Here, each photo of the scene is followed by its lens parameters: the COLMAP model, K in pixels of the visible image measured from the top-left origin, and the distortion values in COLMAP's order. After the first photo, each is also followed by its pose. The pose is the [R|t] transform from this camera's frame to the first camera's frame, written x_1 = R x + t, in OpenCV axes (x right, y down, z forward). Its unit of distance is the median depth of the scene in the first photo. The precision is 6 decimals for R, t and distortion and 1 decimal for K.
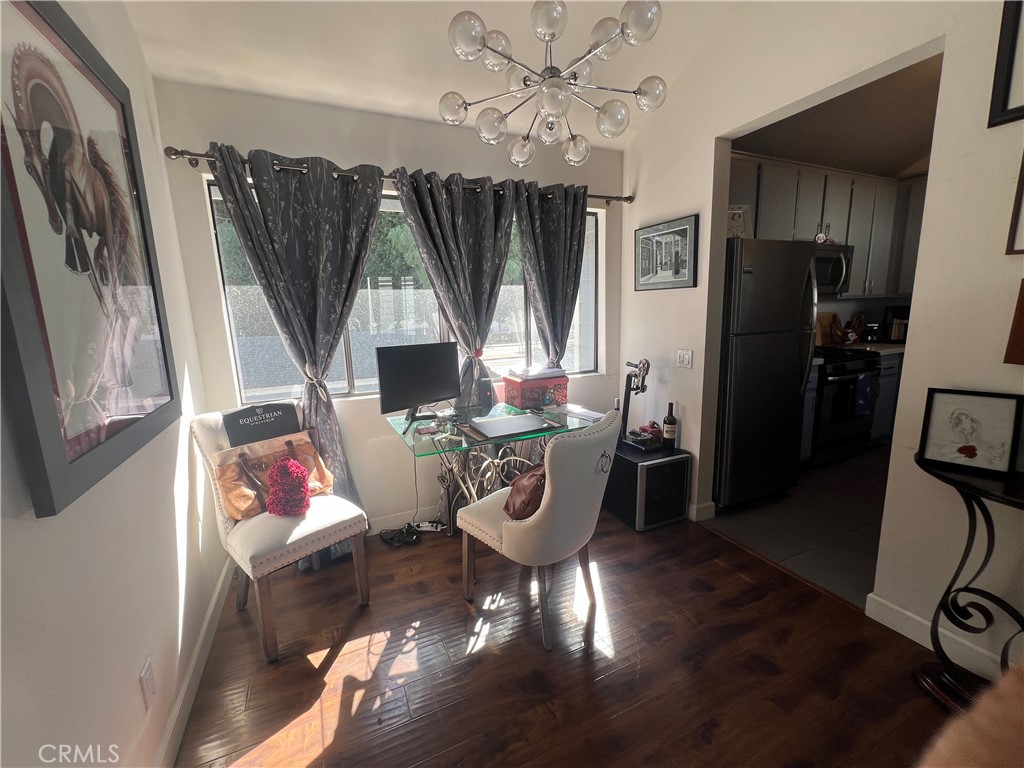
lens RADIAL K [[414.1, 0, 510.8], [0, 414.1, 383.3], [0, 0, 1]] dist [-0.002965, -0.000432]
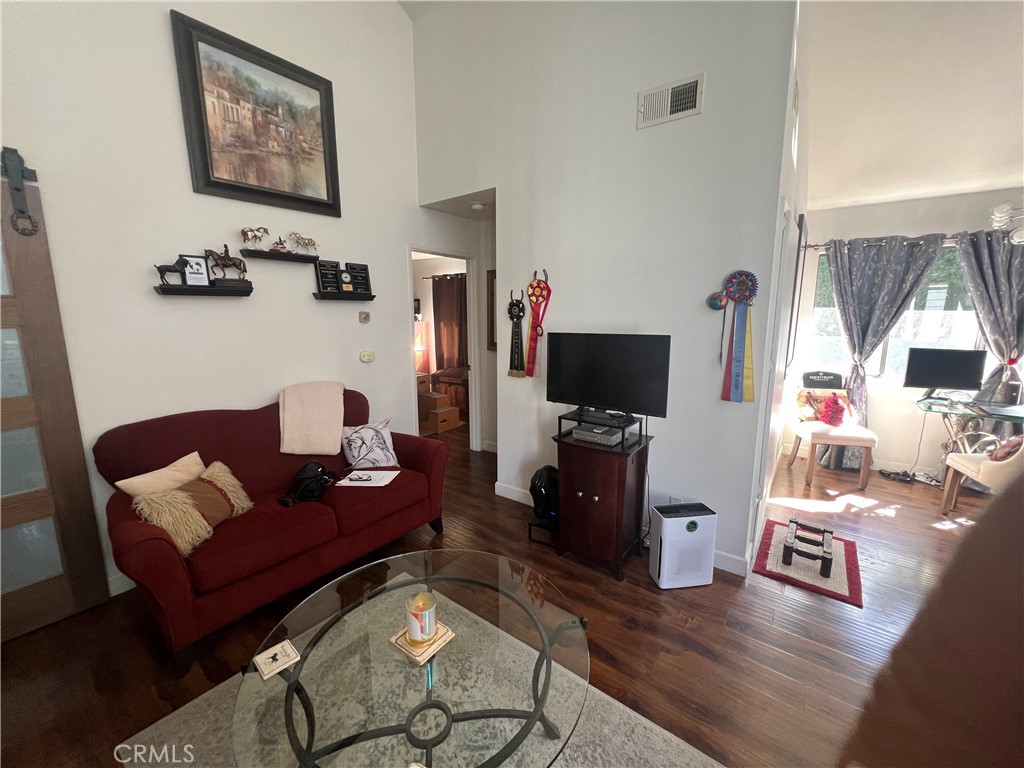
lens RADIAL K [[411.2, 0, 510.6], [0, 411.2, 378.9], [0, 0, 1]] dist [0.000119, -0.000676]
pose [[0.470407, 0.172389, -0.865448, 0.347930], [-0.170787, 0.979975, 0.102372, 0.131383], [0.865765, 0.099651, 0.490429, -1.112773]]
